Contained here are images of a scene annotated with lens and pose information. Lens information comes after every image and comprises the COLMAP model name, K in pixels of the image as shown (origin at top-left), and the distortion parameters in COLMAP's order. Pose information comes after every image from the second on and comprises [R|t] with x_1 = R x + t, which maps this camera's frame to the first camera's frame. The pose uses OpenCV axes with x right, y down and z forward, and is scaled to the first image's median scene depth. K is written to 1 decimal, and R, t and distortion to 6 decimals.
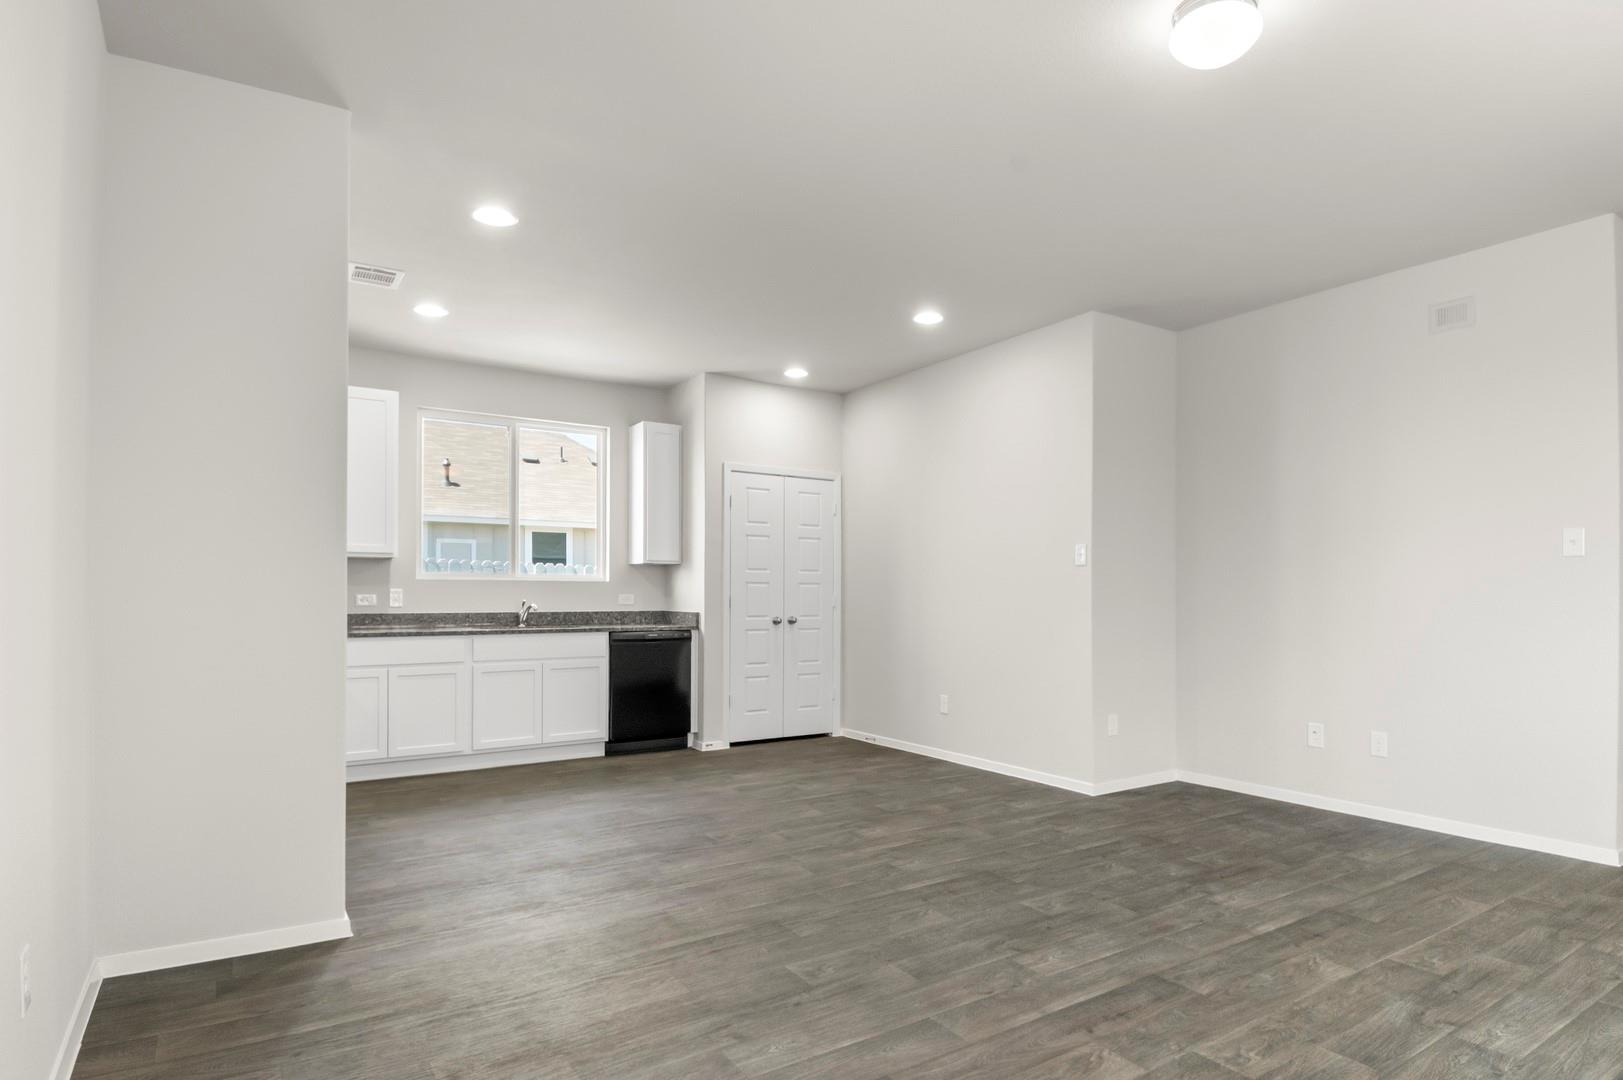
lens RADIAL K [[880.0, 0, 843.0], [0, 880.0, 590.6], [0, 0, 1]] dist [0.026906, -0.046247]
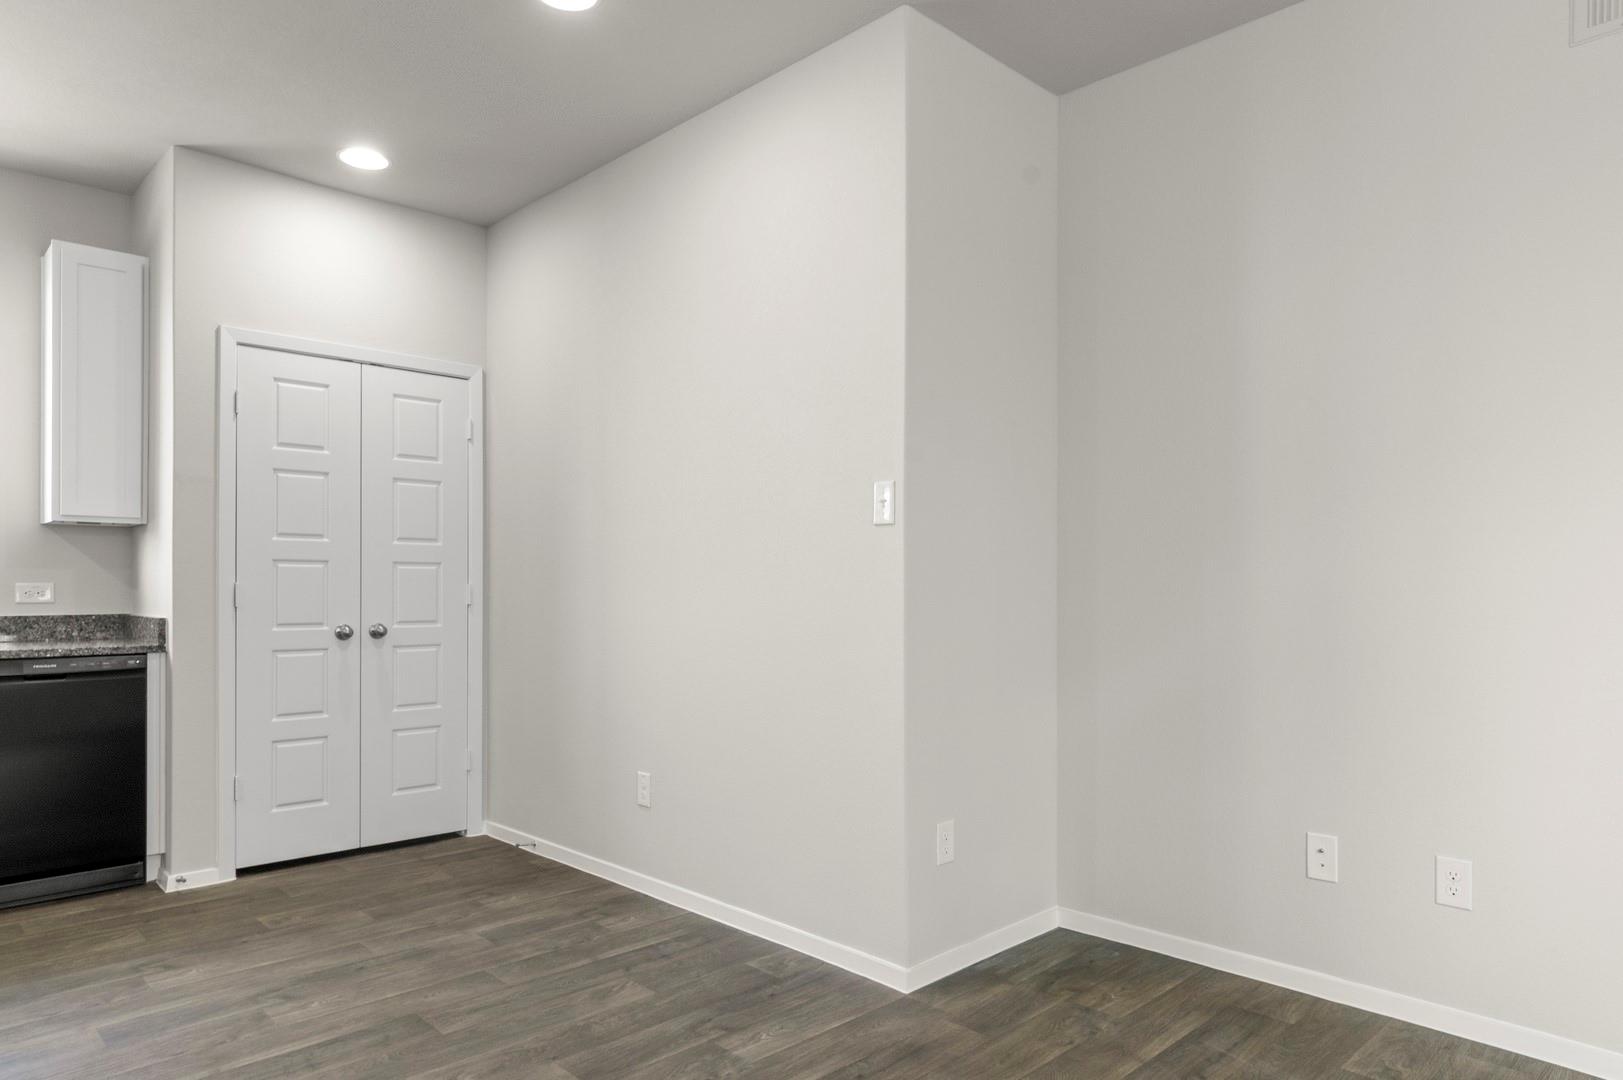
lens RADIAL K [[1010.9, 0, 849.6], [0, 1010.9, 584.8], [0, 0, 1]] dist [-0.008477, -0.001092]
pose [[0.980602, -0.000525, 0.196009, 0.109900], [-0.000493, 0.999987, 0.005144, 0.002211], [-0.196009, -0.005141, 0.980589, 0.351482]]
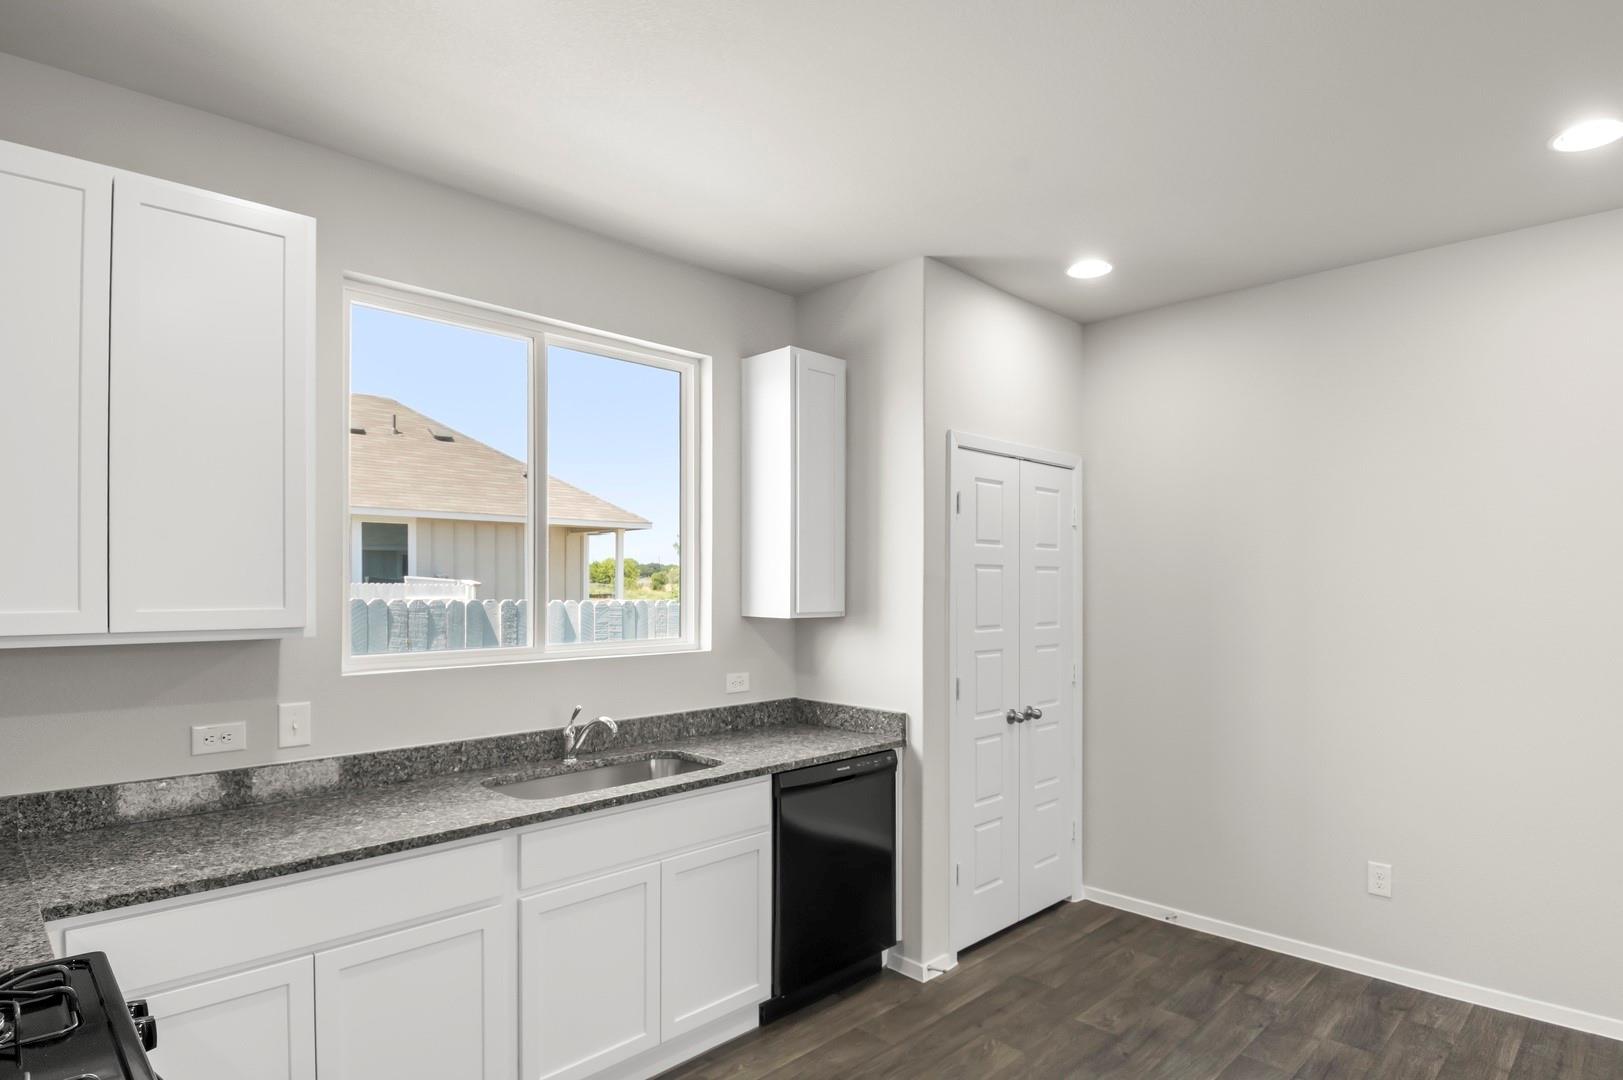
lens RADIAL K [[879.1, 0, 840.8], [0, 879.1, 582.3], [0, 0, 1]] dist [0.032549, -0.044074]
pose [[0.978647, 0.000463, 0.205550, -0.309568], [-0.001240, 0.999993, 0.003650, -0.055412], [-0.205547, -0.003827, 0.978640, 0.491312]]
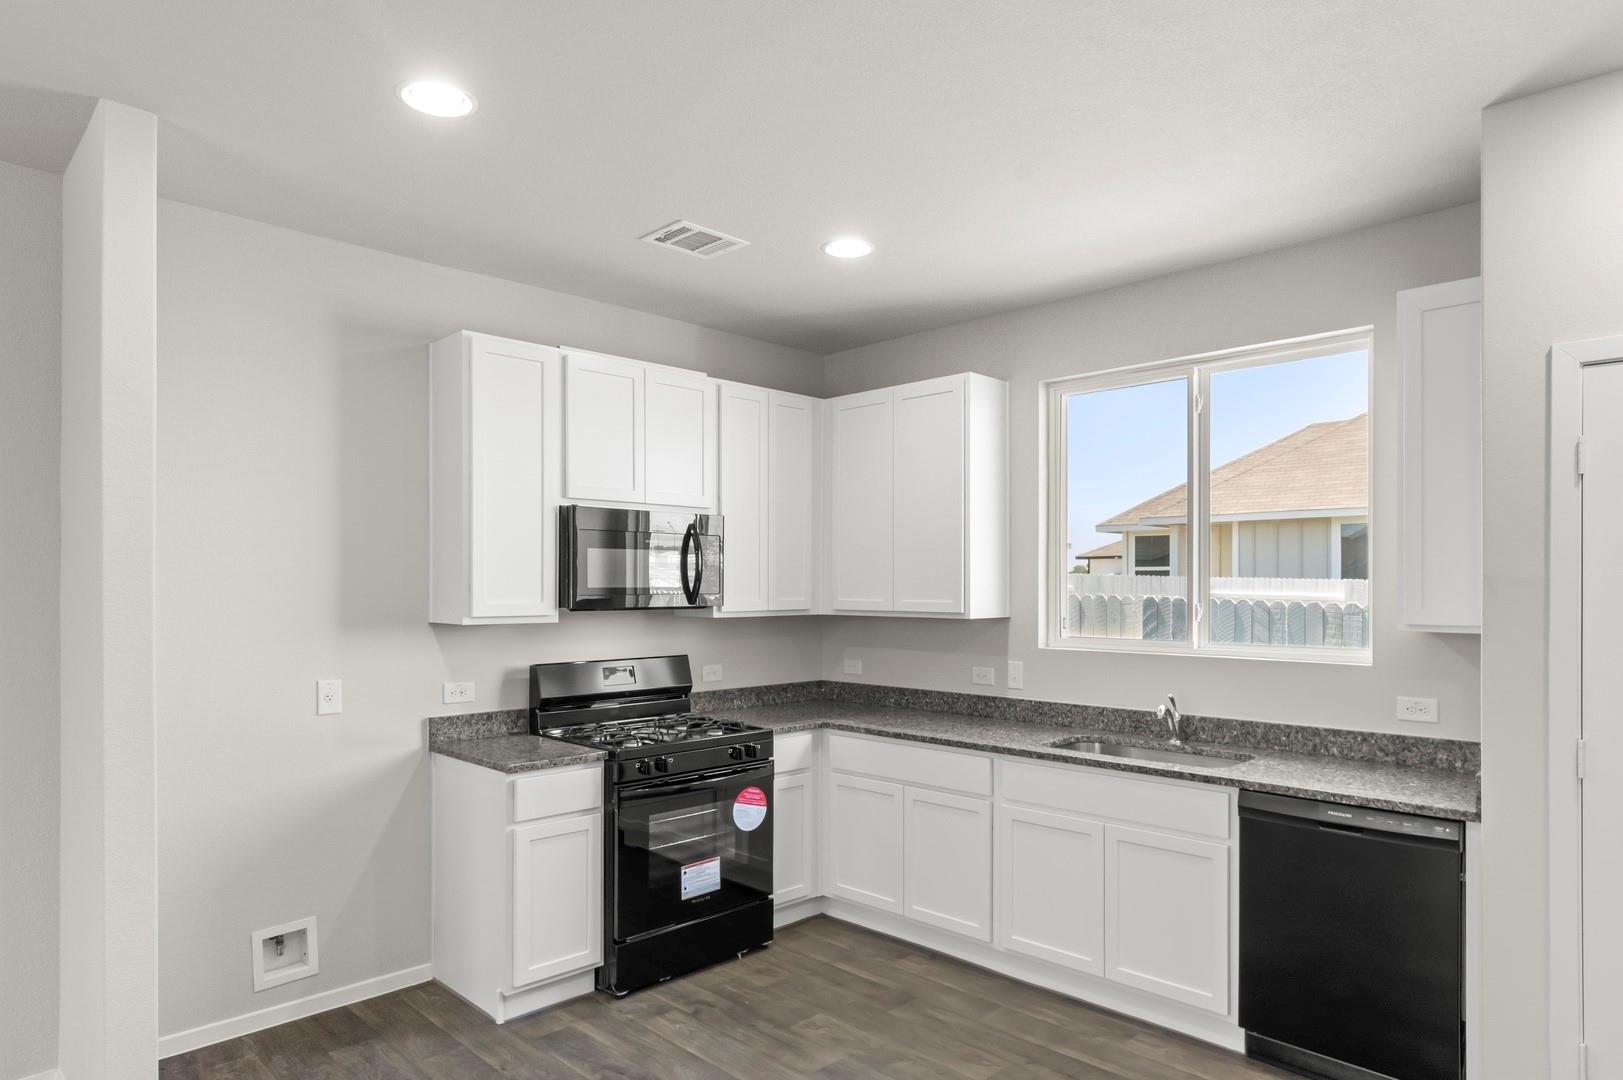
lens RADIAL K [[969.4, 0, 839.4], [0, 969.4, 586.6], [0, 0, 1]] dist [-0.001637, -0.000703]
pose [[0.200458, -0.000204, -0.979702, 0.173644], [0.004979, 0.999987, 0.000811, -0.055007], [0.979690, -0.005041, 0.200457, 0.658153]]
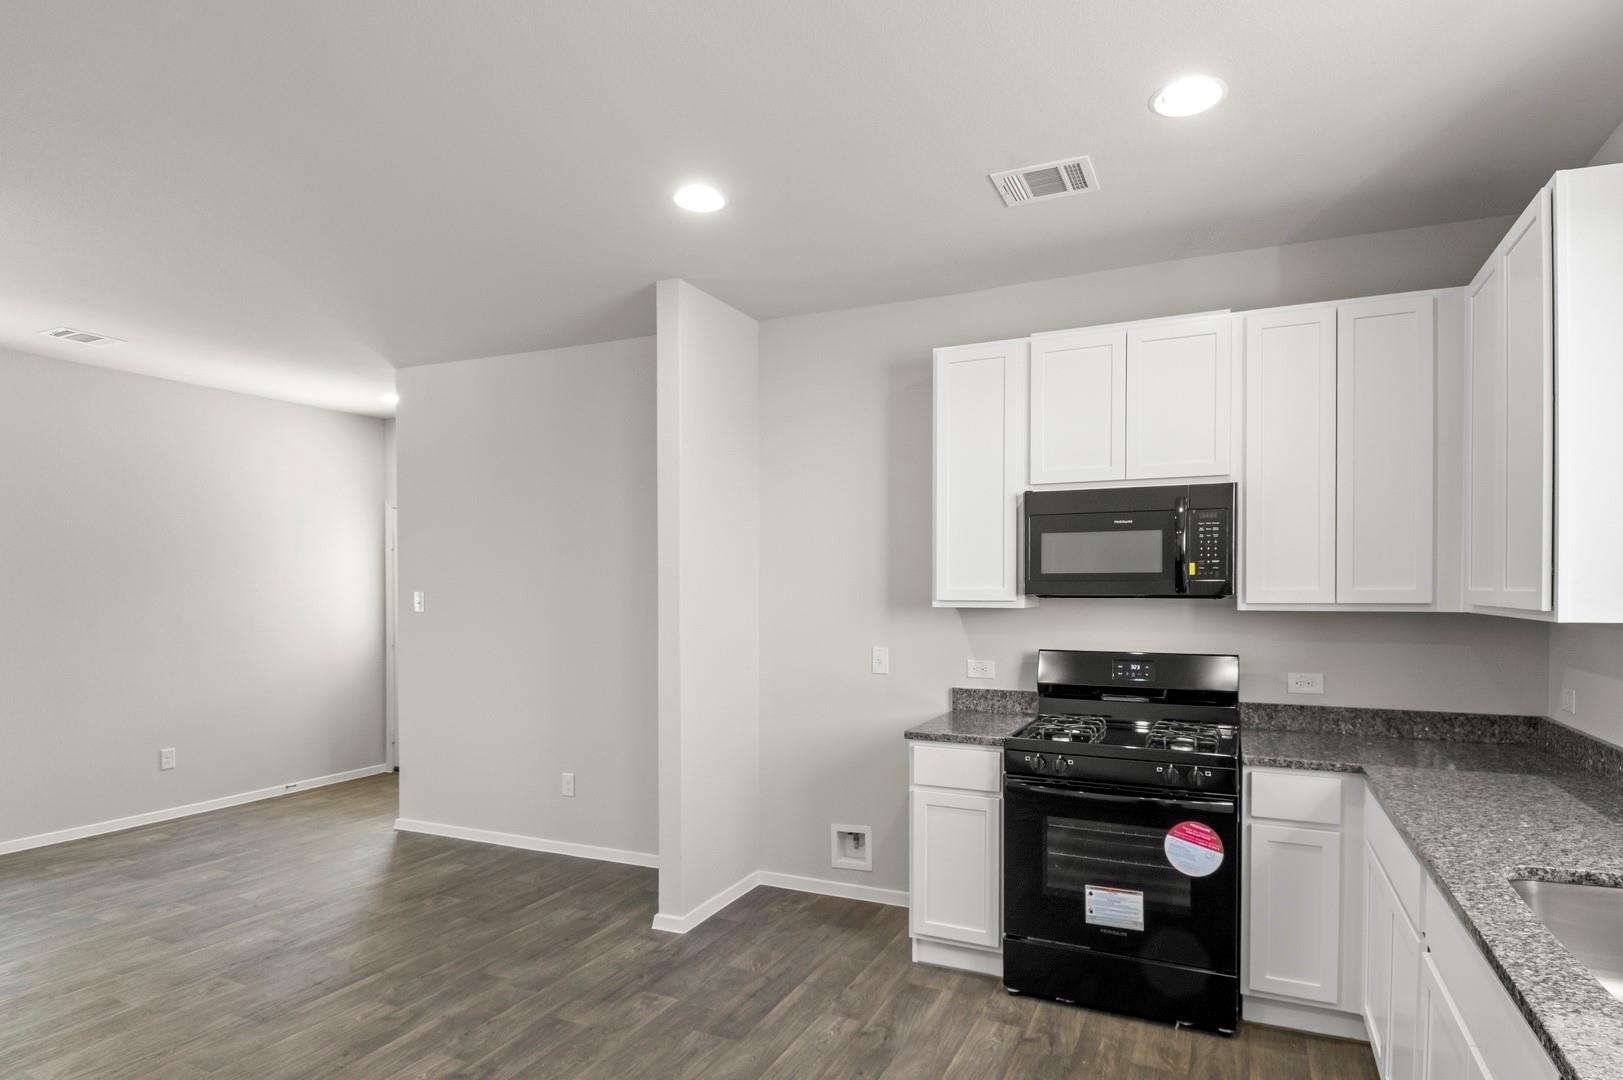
lens RADIAL K [[880.0, 0, 843.0], [0, 880.0, 590.6], [0, 0, 1]] dist [0.026906, -0.046247]
pose [[-0.850786, -0.003613, -0.525500, -0.051818], [-0.000922, 0.999985, -0.005384, -0.041547], [0.525512, -0.004097, -0.850776, 1.006820]]
